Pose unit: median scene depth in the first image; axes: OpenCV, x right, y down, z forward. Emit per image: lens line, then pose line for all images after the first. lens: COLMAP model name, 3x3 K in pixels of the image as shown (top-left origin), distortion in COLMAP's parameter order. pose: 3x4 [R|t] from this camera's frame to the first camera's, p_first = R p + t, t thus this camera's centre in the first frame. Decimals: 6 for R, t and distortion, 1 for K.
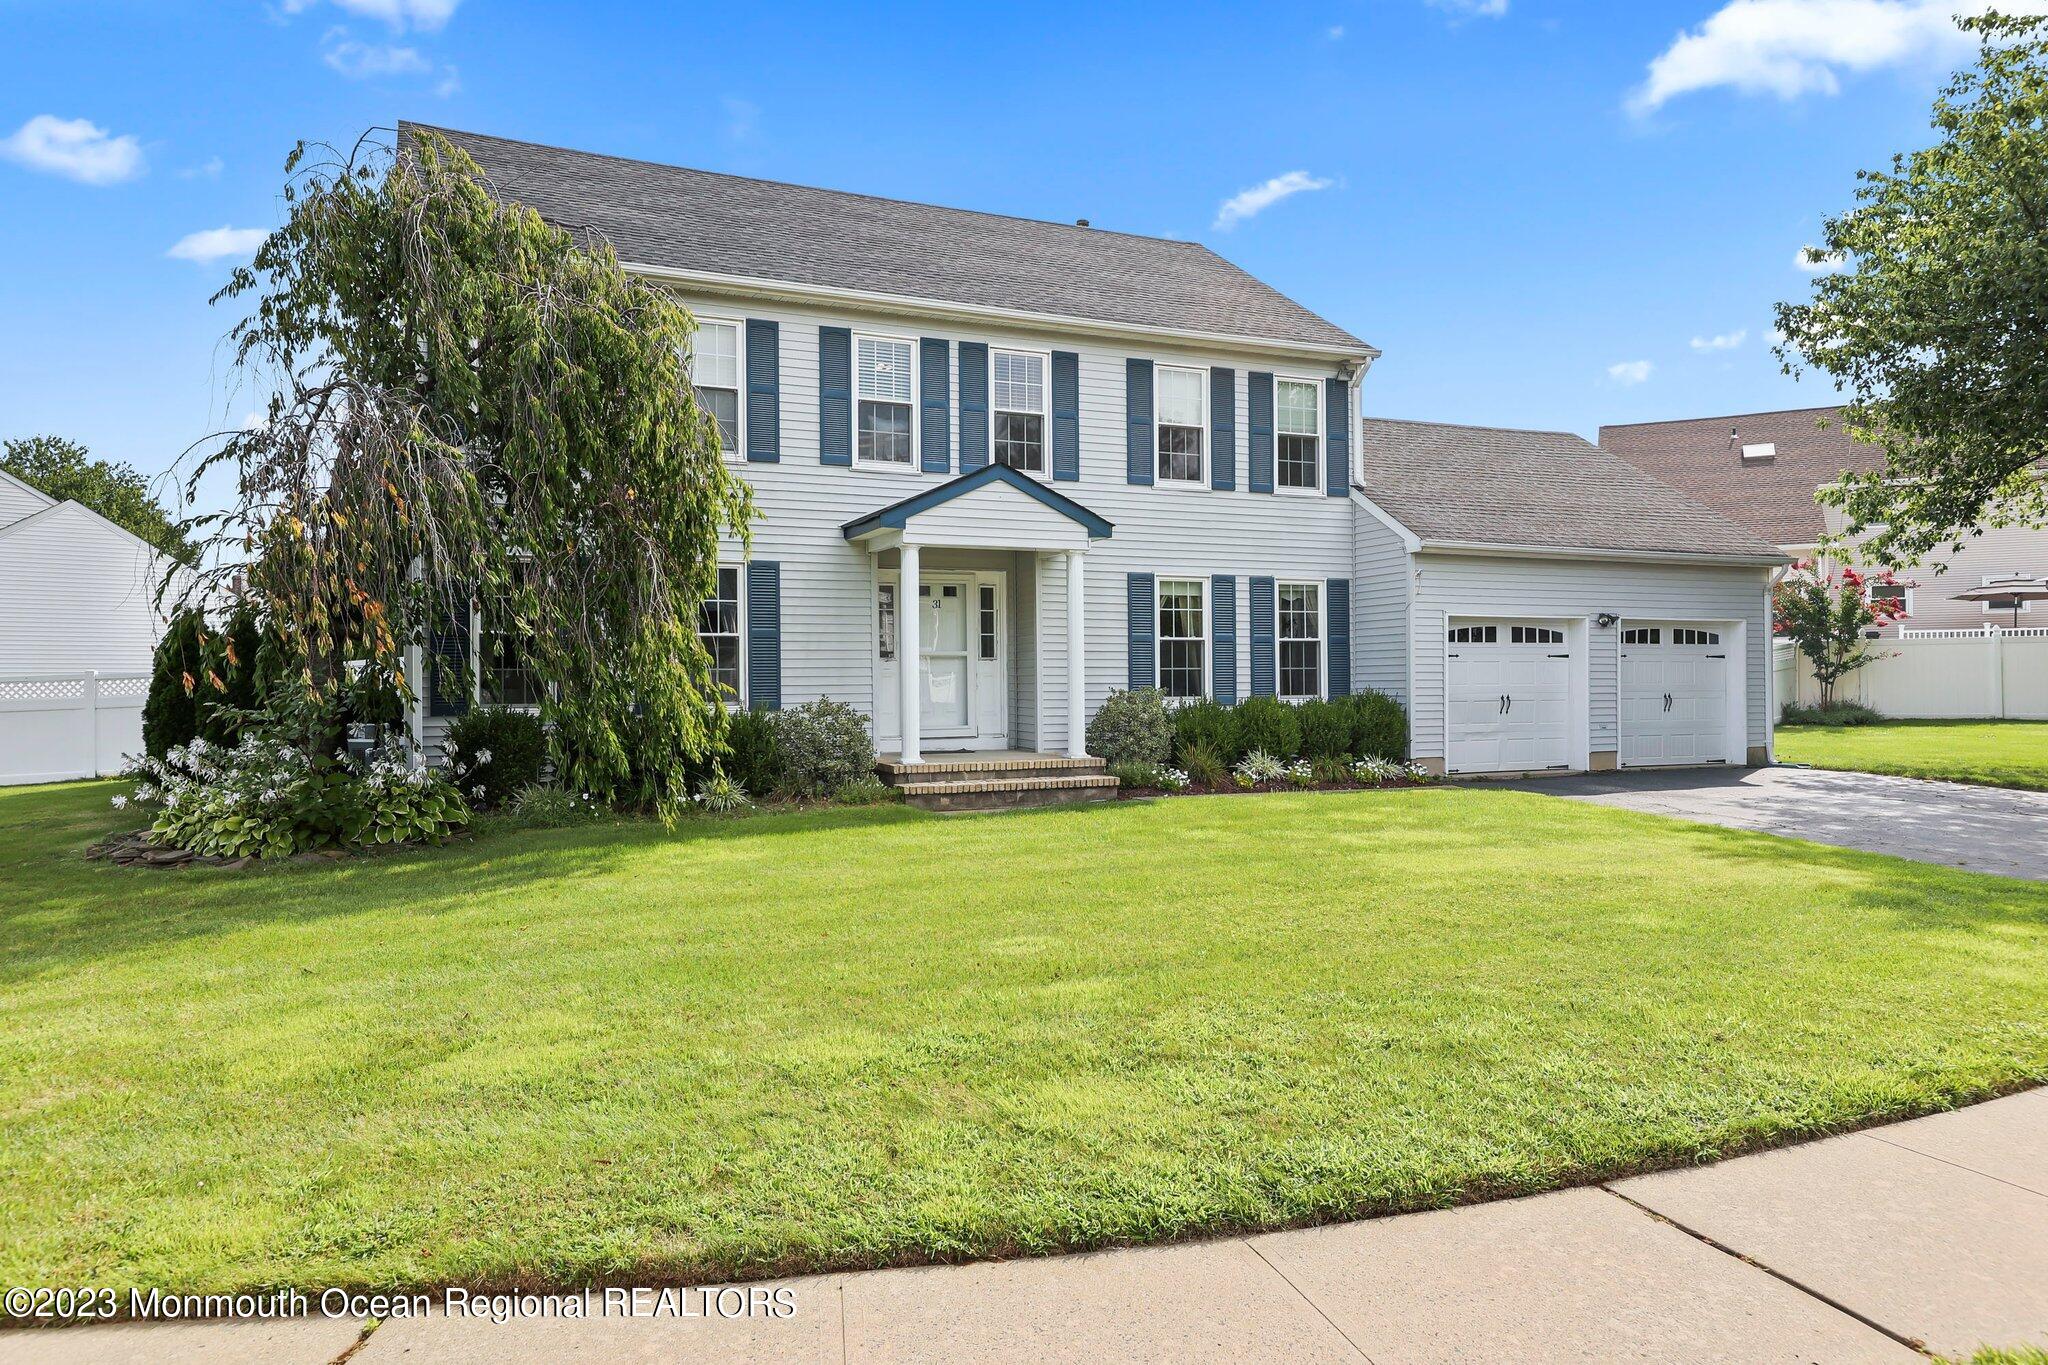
lens RADIAL K [[1446.8, 0, 1028.0], [0, 1446.8, 677.2], [0, 0, 1]] dist [0.008731, 0.001480]
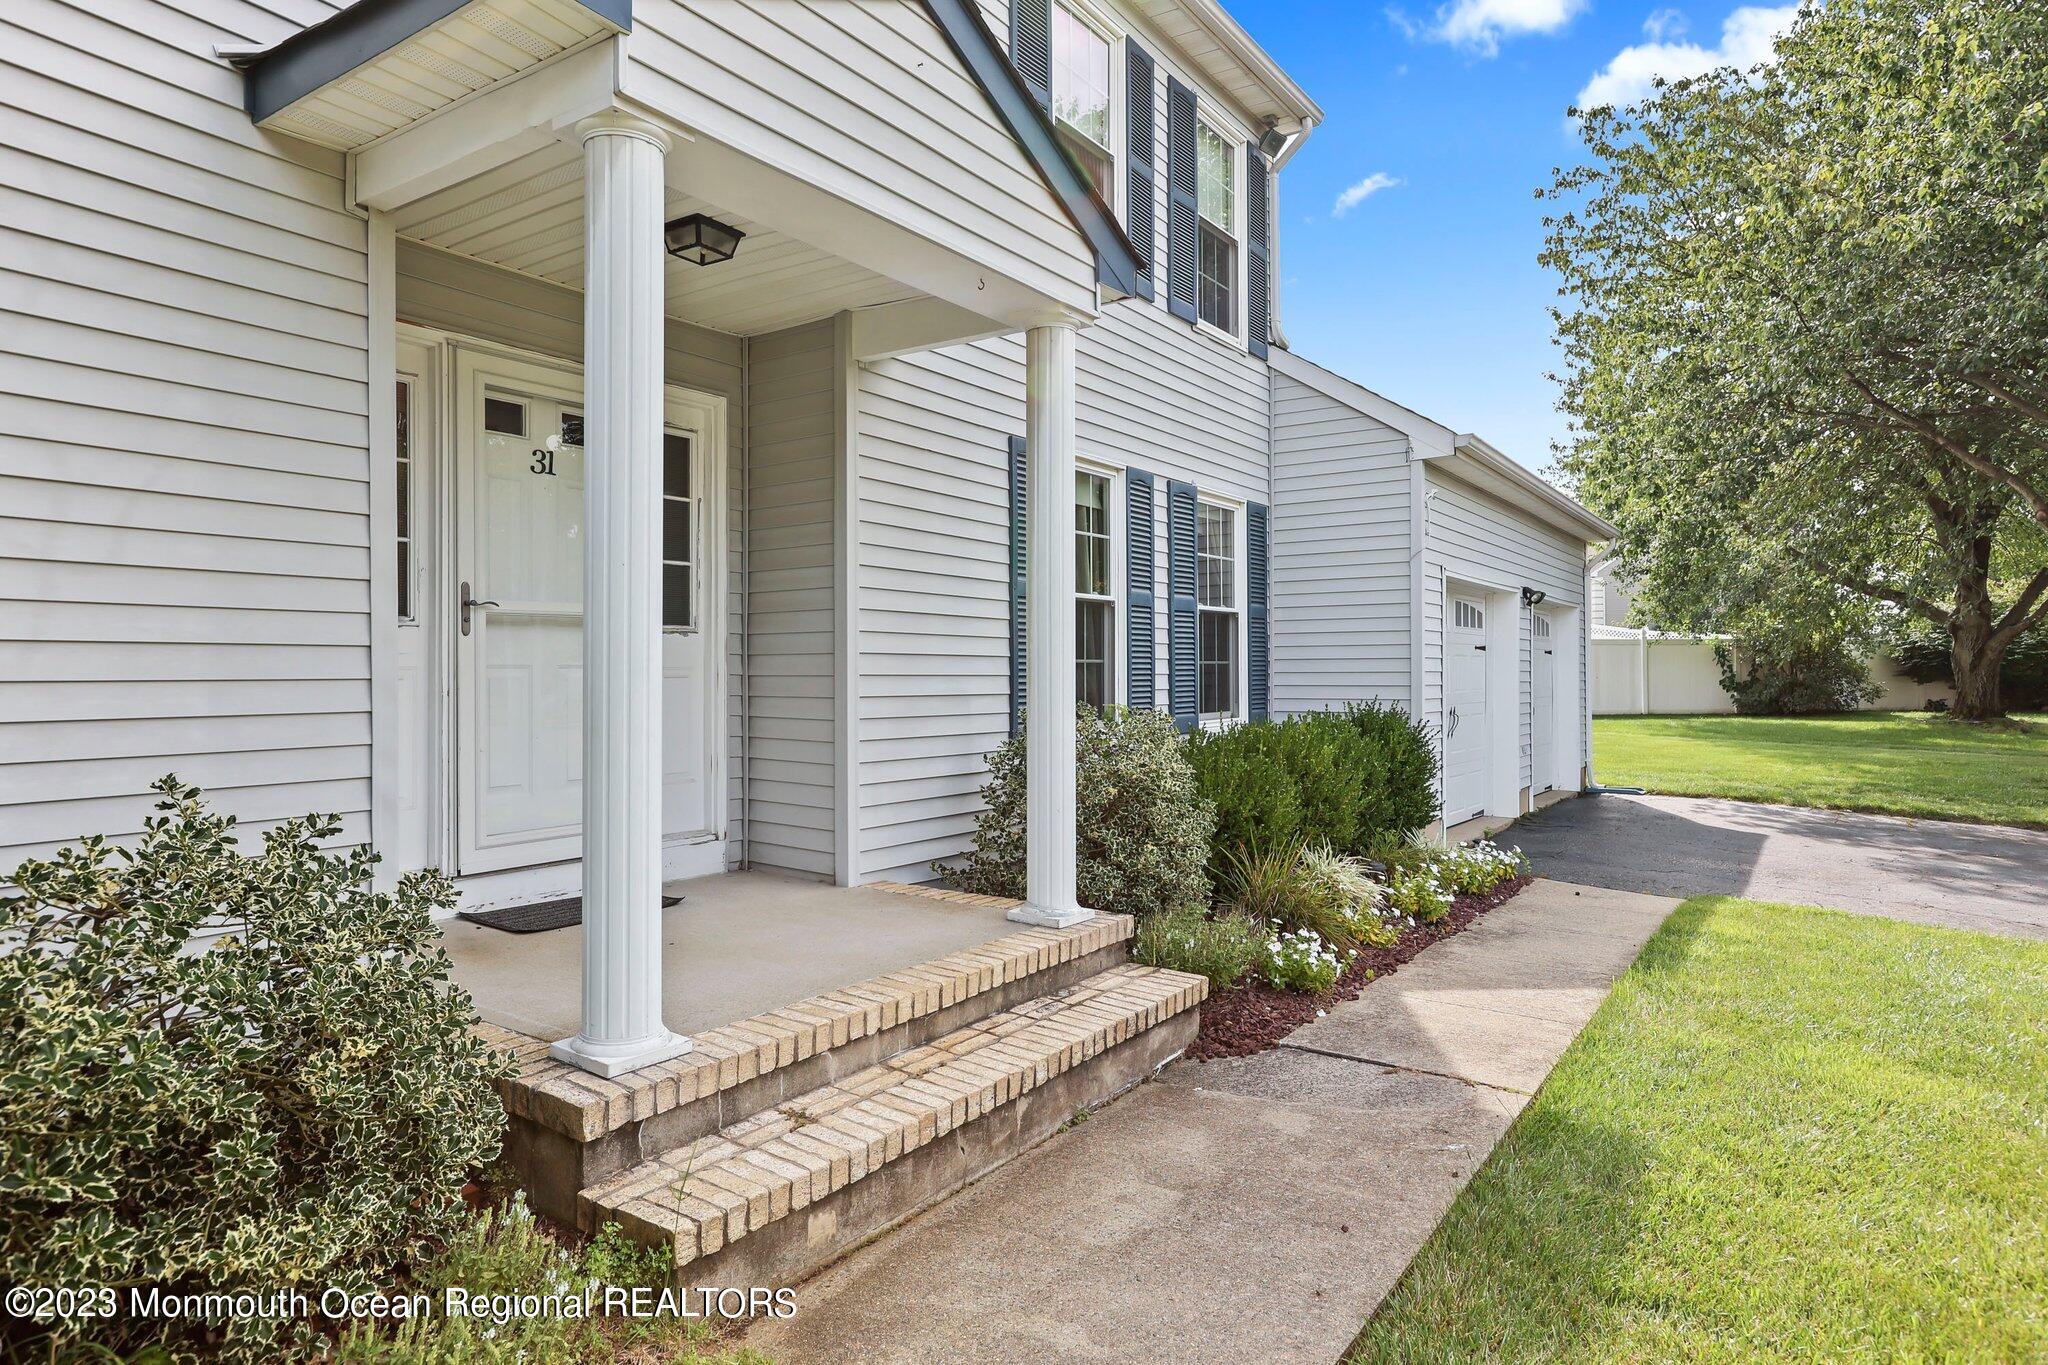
lens RADIAL K [[1189.3, 0, 1012.6], [0, 1189.3, 663.5], [0, 0, 1]] dist [0.006897, 0.013650]
pose [[0.857301, 0.007655, 0.514759, -0.110058], [-0.003867, 0.999957, -0.008429, -0.002099], [-0.514802, 0.005236, 0.857293, 0.698111]]
